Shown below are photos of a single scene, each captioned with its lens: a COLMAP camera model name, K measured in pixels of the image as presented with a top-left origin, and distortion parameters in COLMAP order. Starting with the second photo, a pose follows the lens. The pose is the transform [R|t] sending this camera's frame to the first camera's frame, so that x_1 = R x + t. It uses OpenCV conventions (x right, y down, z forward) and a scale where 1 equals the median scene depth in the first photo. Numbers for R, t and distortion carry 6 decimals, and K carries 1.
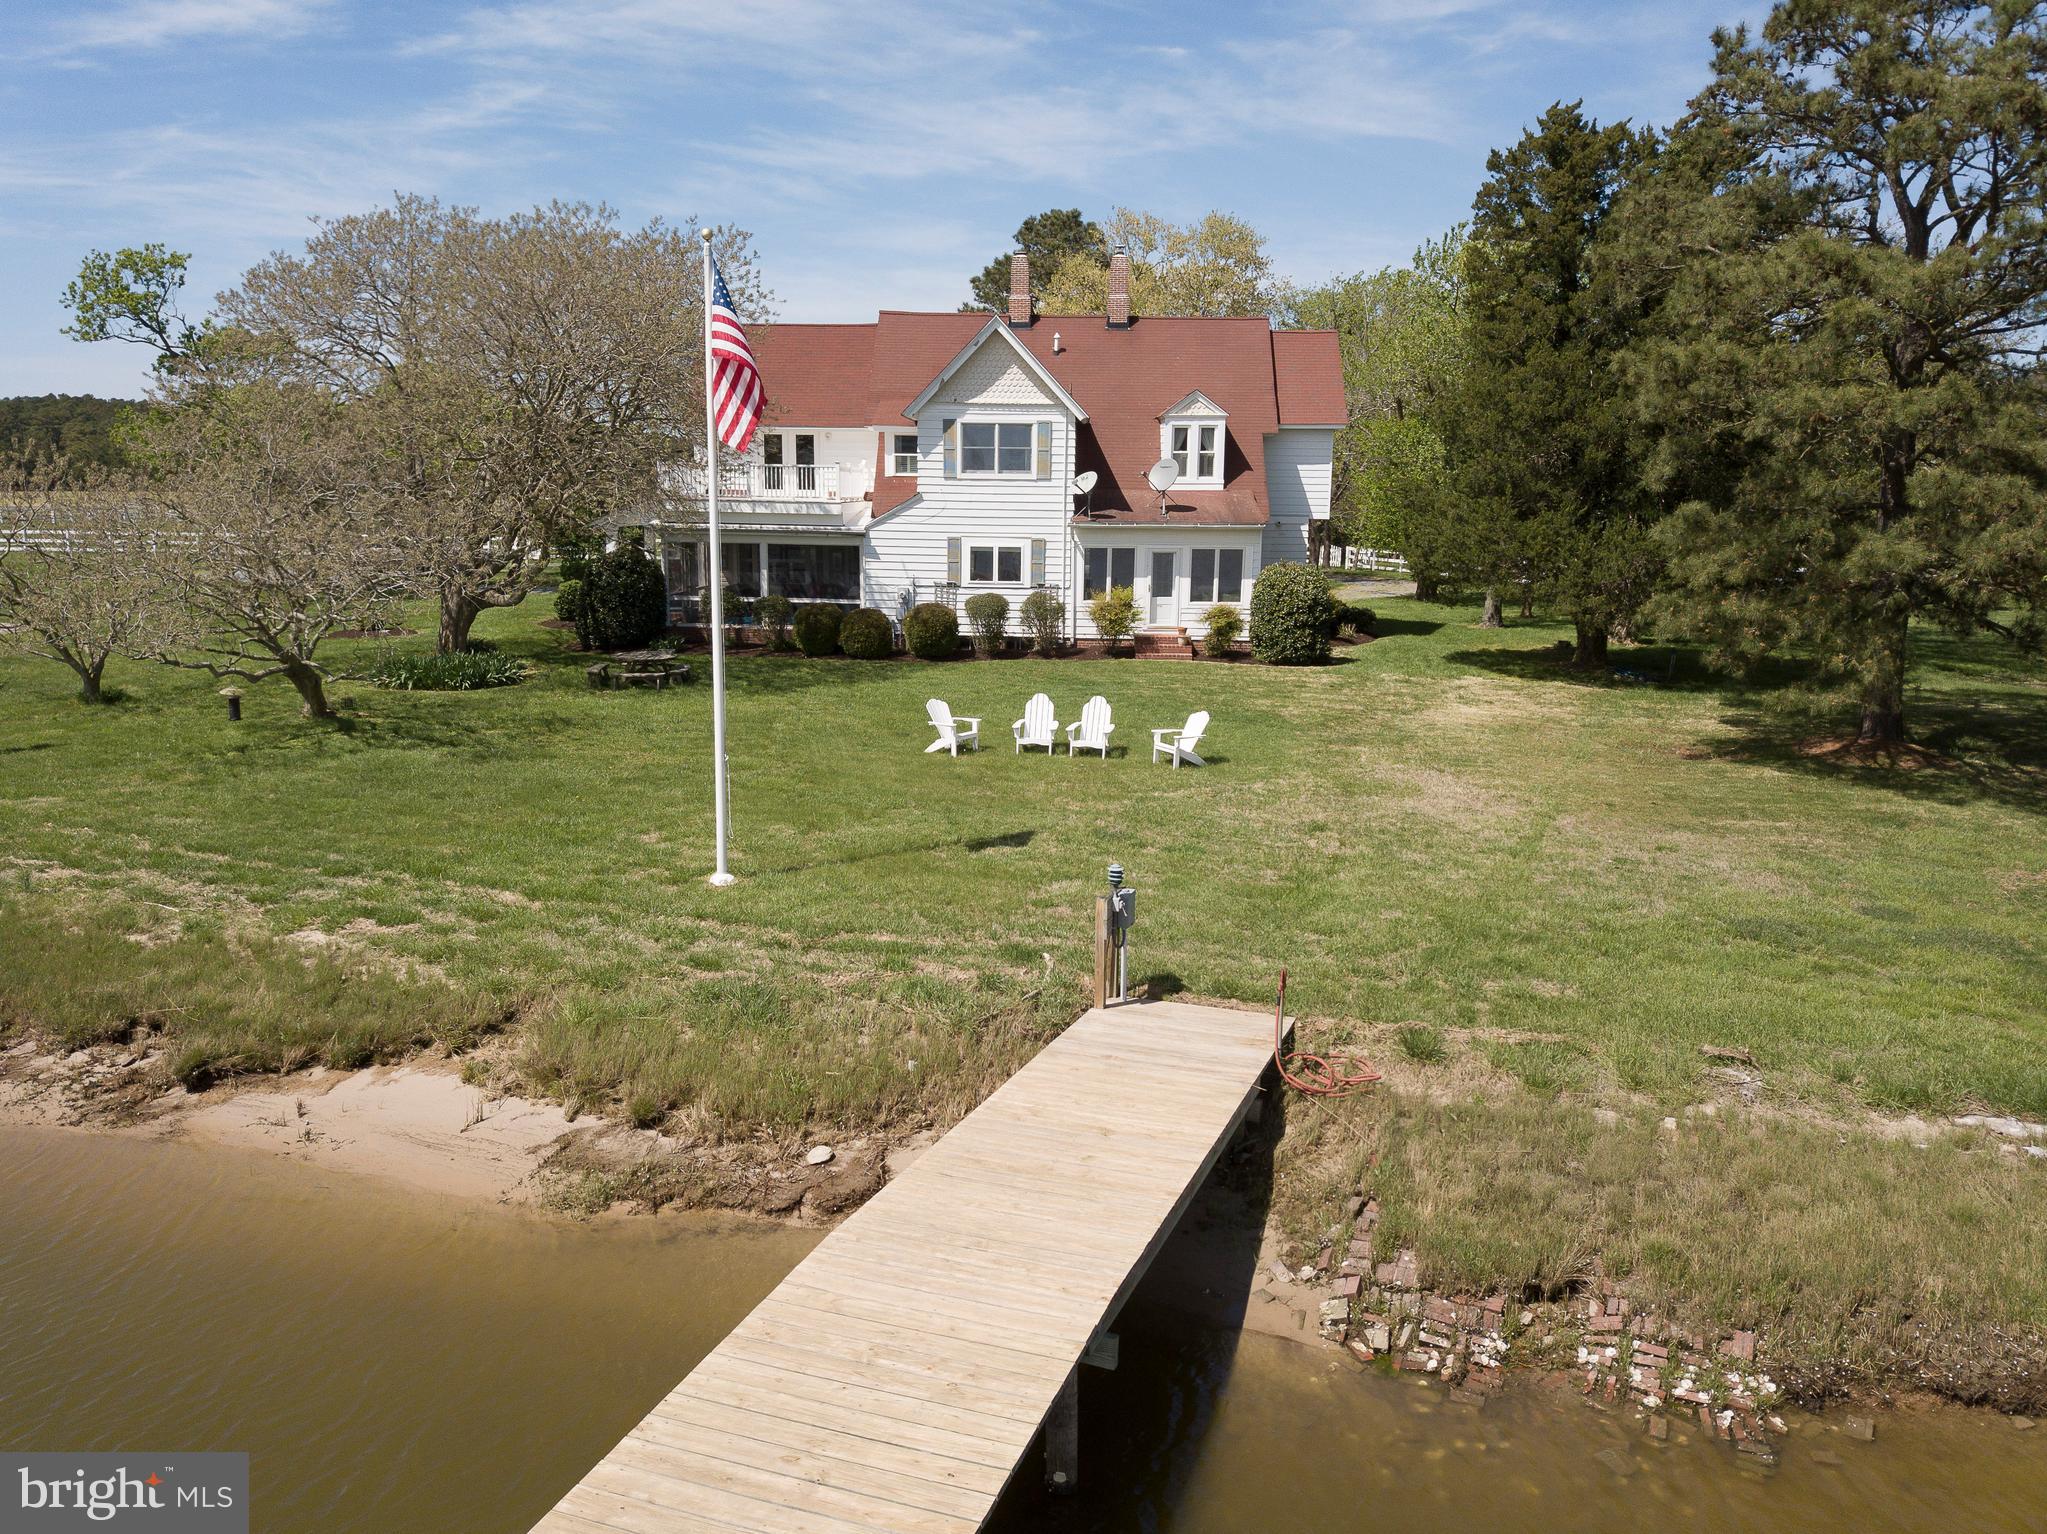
lens RADIAL K [[1545.1, 0, 1023.5], [0, 1545.1, 767.0], [0, 0, 1]] dist [-0.002740, -0.007356]
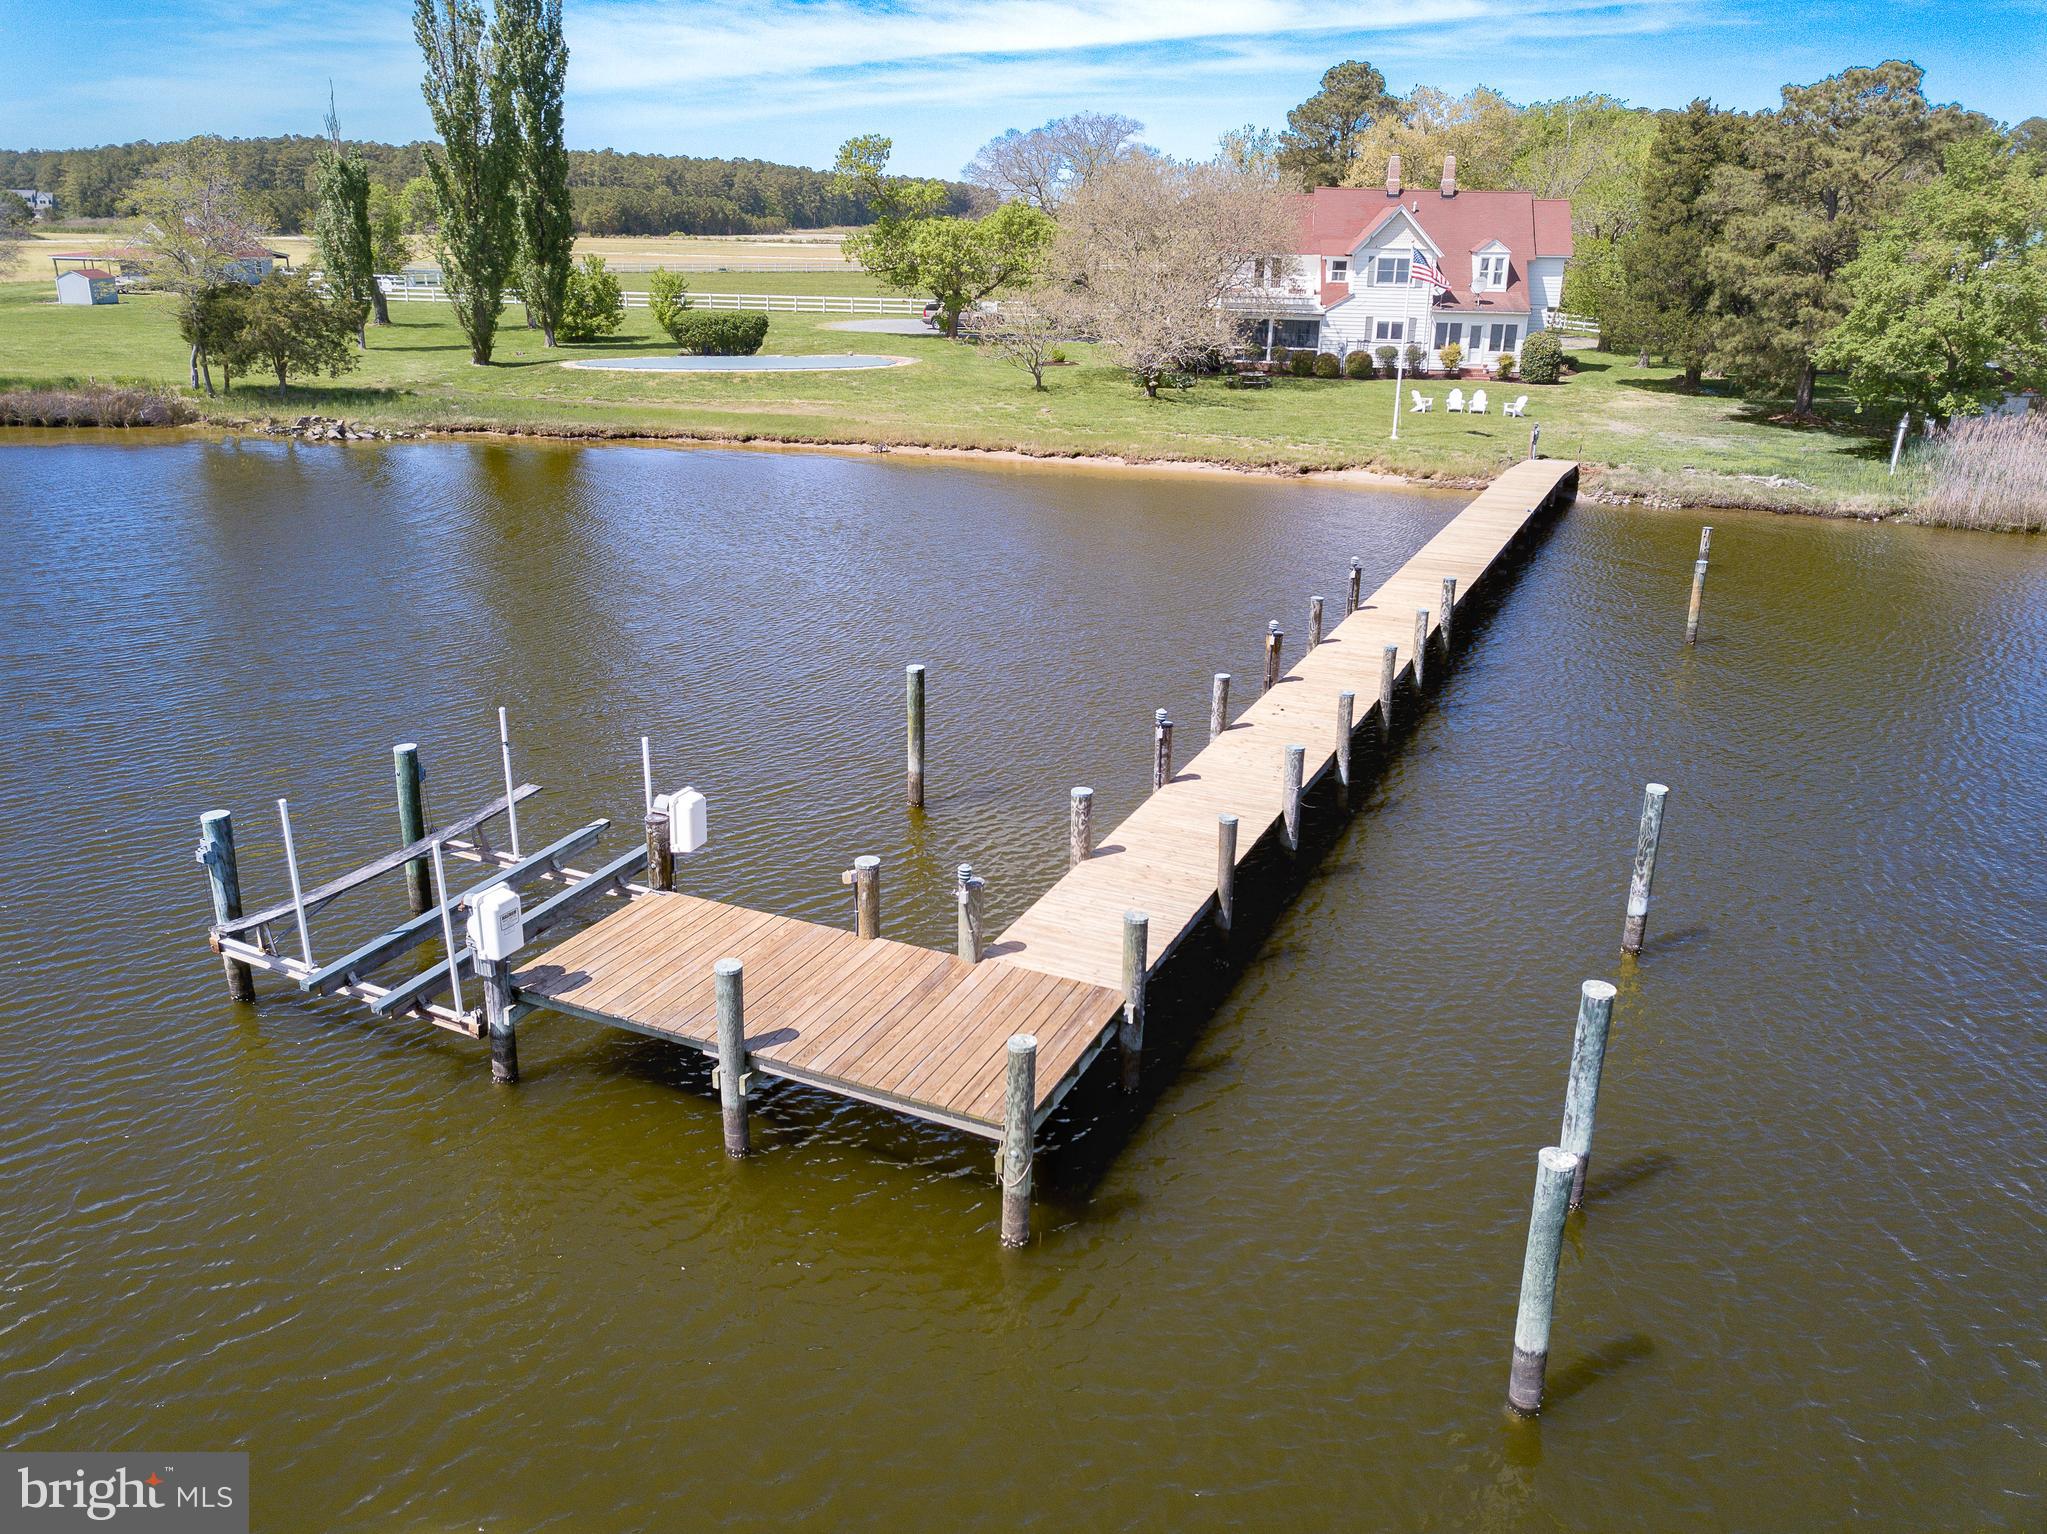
lens RADIAL K [[1395.6, 0, 1023.5], [0, 1395.6, 767.0], [0, 0, 1]] dist [-0.039064, 0.000631]
pose [[0.993242, 0.038458, -0.109507, -0.276740], [-0.017176, 0.981823, 0.189021, 0.094428], [0.114786, -0.185863, 0.975848, -0.932994]]
